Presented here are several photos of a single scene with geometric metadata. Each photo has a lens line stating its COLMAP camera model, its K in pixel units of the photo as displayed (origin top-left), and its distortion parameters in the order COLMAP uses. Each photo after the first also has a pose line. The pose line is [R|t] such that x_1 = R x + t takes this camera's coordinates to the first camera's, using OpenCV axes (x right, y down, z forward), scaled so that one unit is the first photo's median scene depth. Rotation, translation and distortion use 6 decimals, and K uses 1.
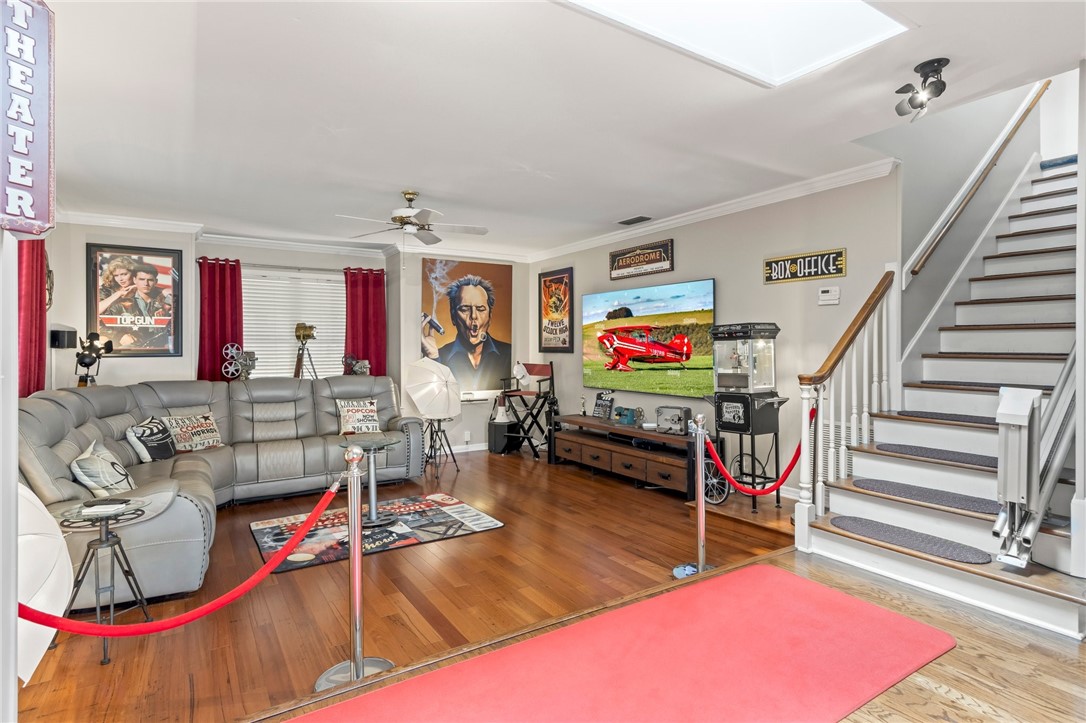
lens RADIAL K [[545.3, 0, 519.7], [0, 545.3, 346.7], [0, 0, 1]] dist [-0.000722, 0.001190]
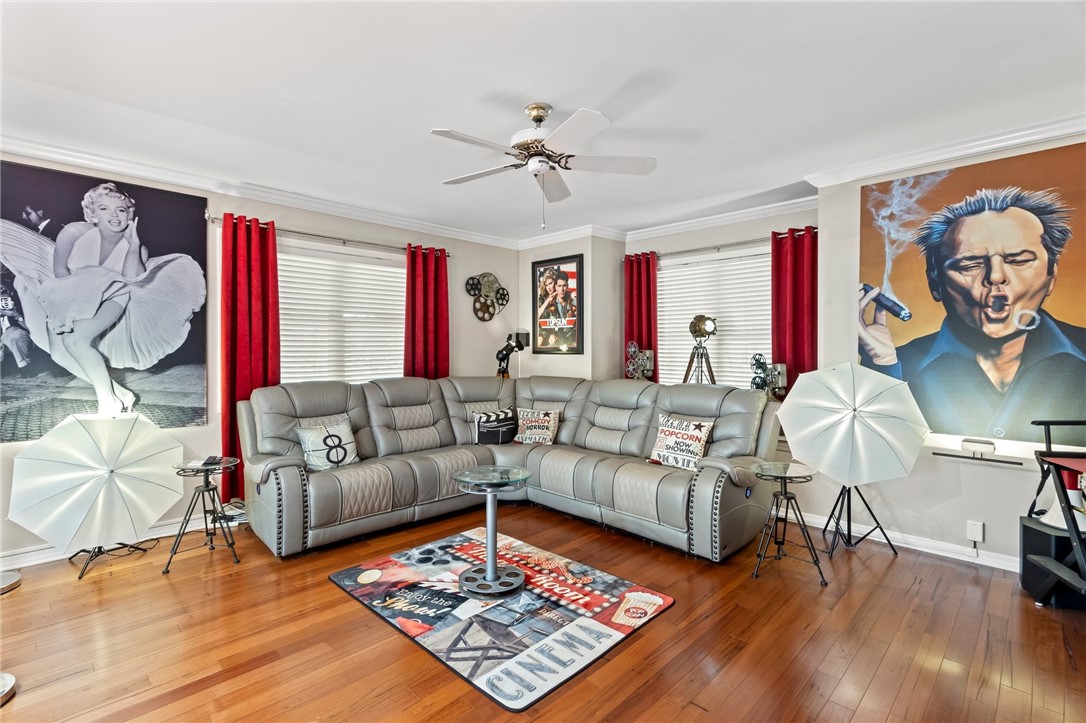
lens RADIAL K [[501.0, 0, 534.1], [0, 501.0, 350.8], [0, 0, 1]] dist [0.008572, -0.000729]
pose [[0.252632, 0.009026, -0.967520, 0.307519], [0.002814, 0.999945, 0.010064, 0.001450], [0.967558, -0.005265, 0.252593, 0.682664]]
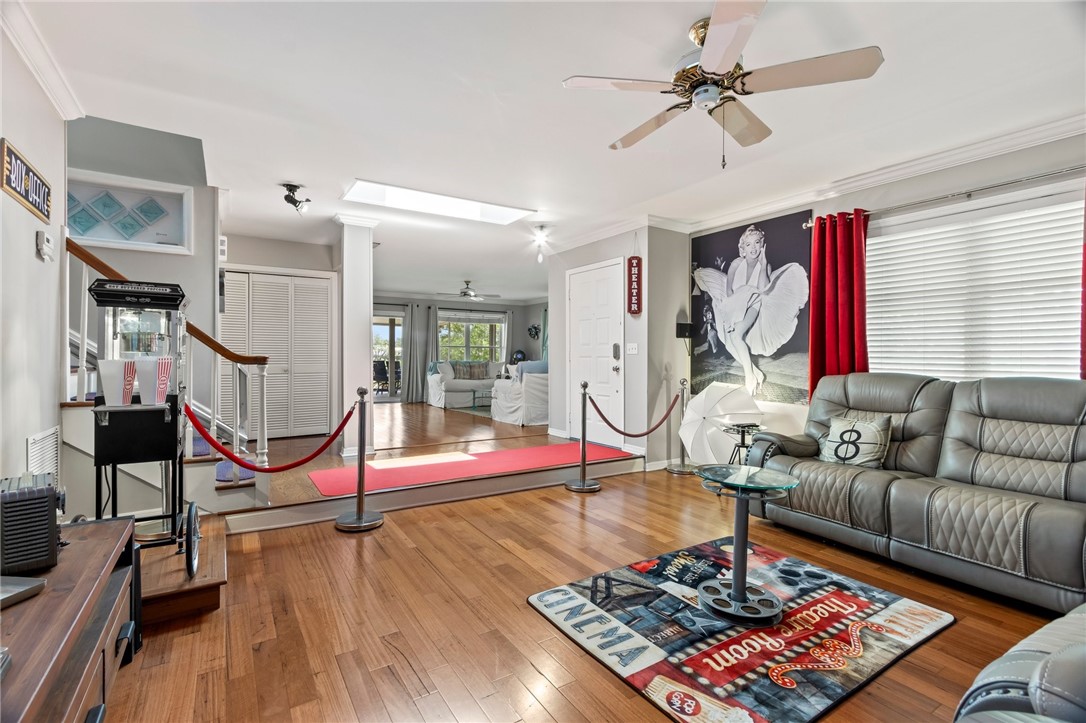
lens RADIAL K [[501.0, 0, 543.5], [0, 501.0, 357.8], [0, 0, 1]] dist [0.008572, -0.000729]
pose [[-0.999028, 0.001241, -0.044070, -0.016619], [0.001183, 0.999998, 0.001339, 0.031685], [0.044072, 0.001285, -0.999028, 1.203679]]
